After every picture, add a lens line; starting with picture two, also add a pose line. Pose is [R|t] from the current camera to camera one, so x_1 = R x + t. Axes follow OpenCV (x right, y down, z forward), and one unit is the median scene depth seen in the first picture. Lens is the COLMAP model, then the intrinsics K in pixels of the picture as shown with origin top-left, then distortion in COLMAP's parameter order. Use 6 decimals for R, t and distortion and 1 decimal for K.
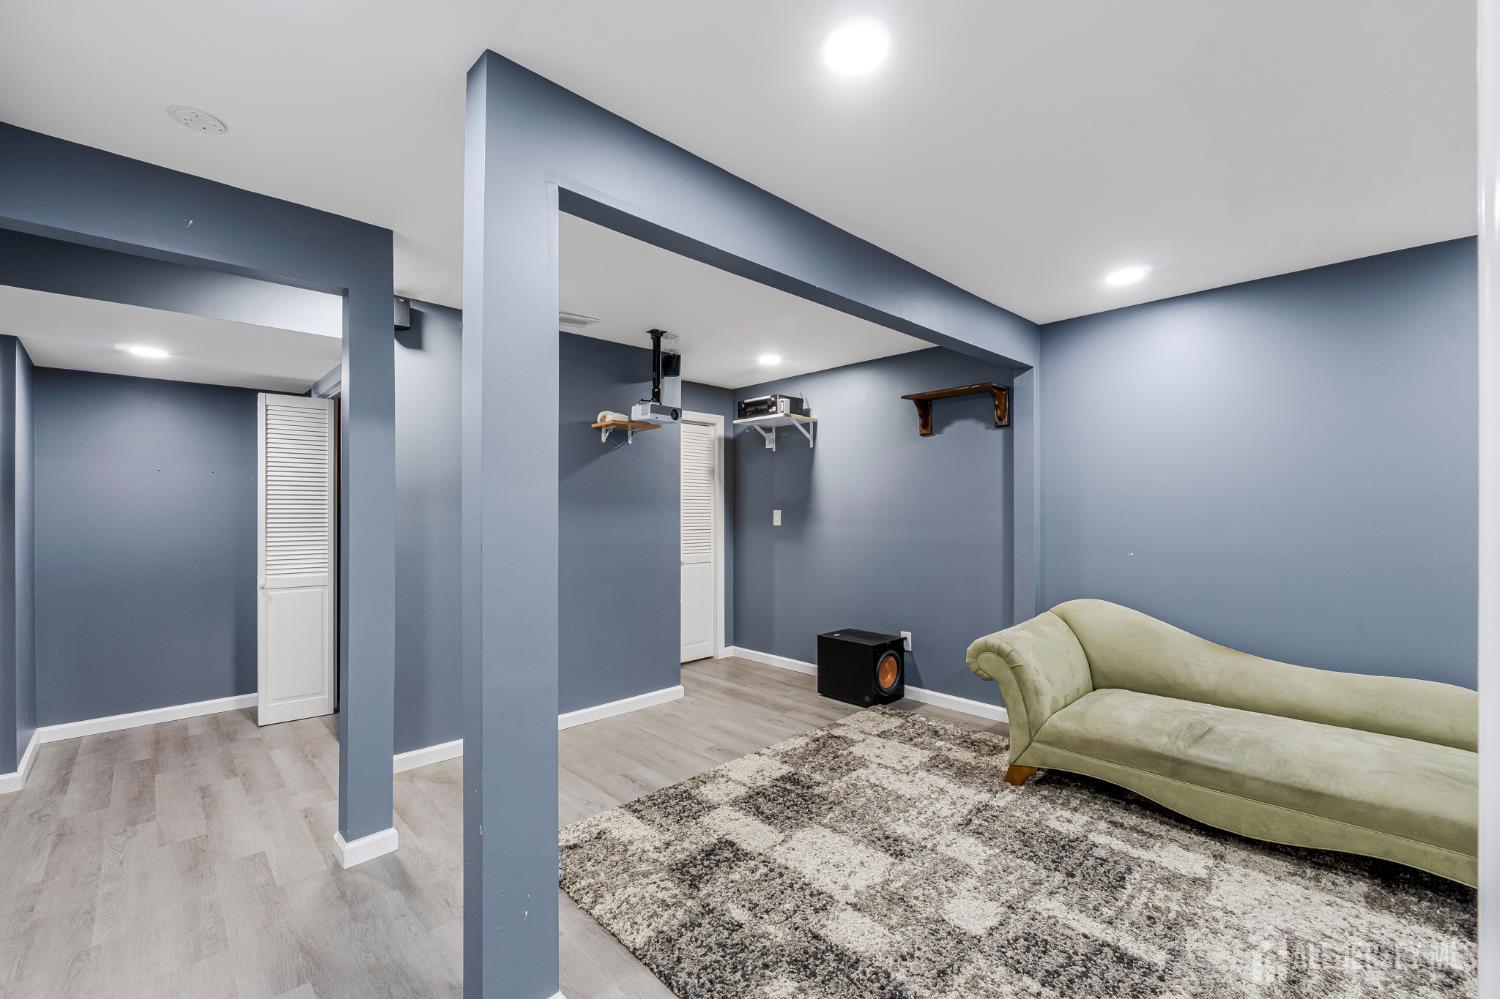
lens RADIAL K [[628.4, 0, 748.7], [0, 628.4, 503.5], [0, 0, 1]] dist [-0.007063, -0.000145]
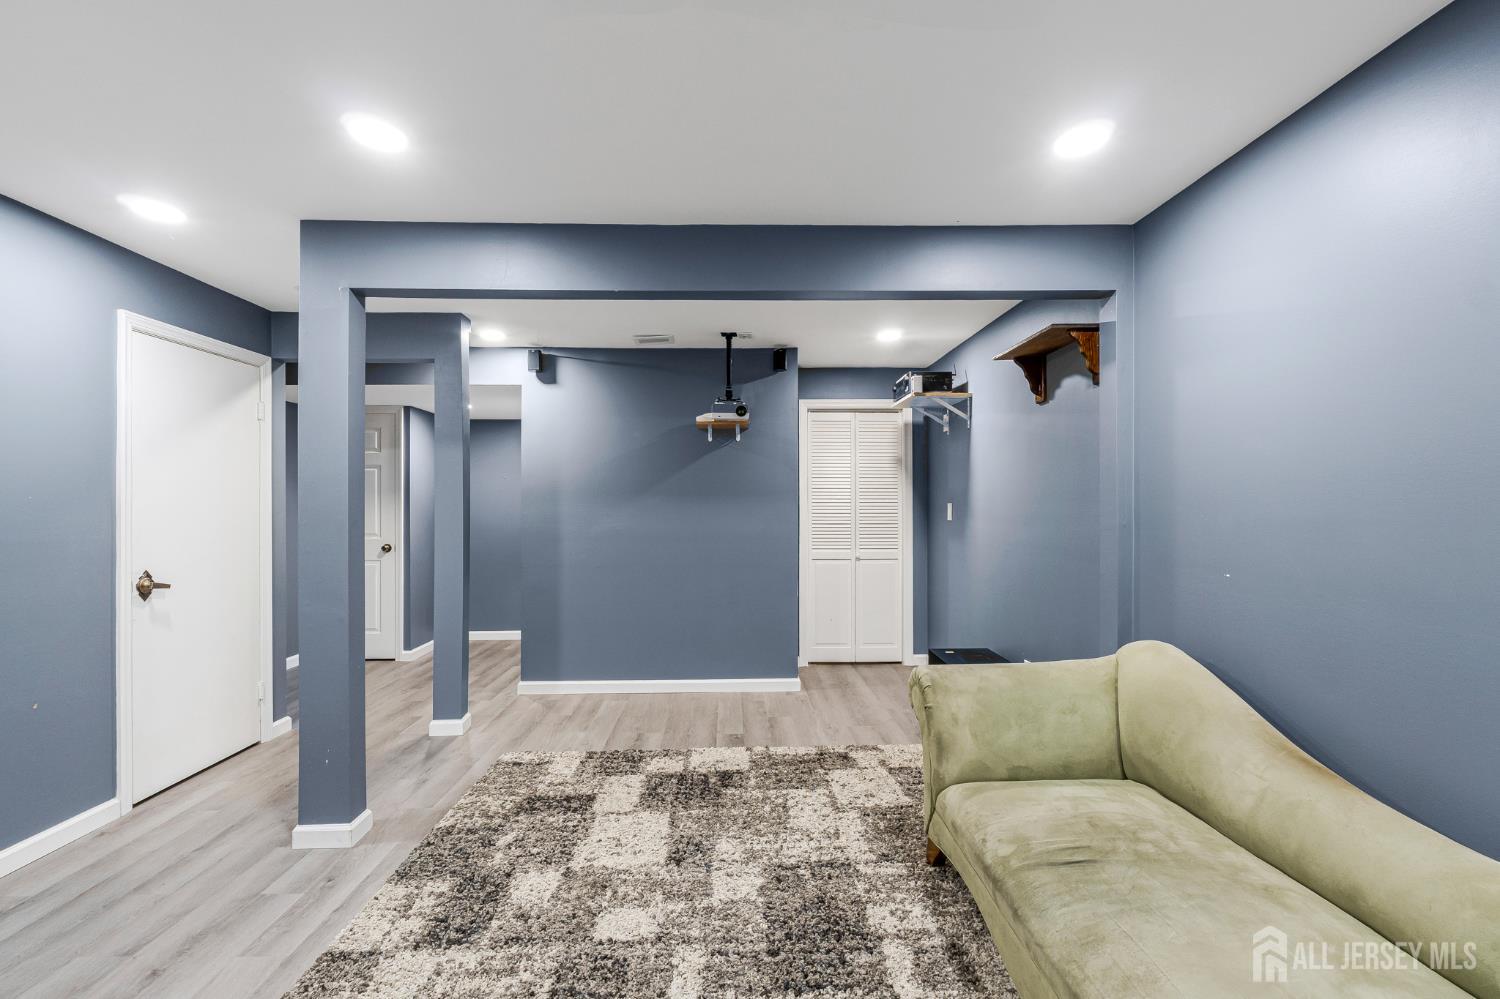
lens RADIAL K [[652.3, 0, 737.8], [0, 652.3, 496.6], [0, 0, 1]] dist [-0.004500, -0.000131]
pose [[0.737973, -0.007224, -0.674792, 0.777472], [0.007699, 0.999968, -0.002285, 0.004017], [0.674787, -0.003509, 0.738004, 0.257877]]
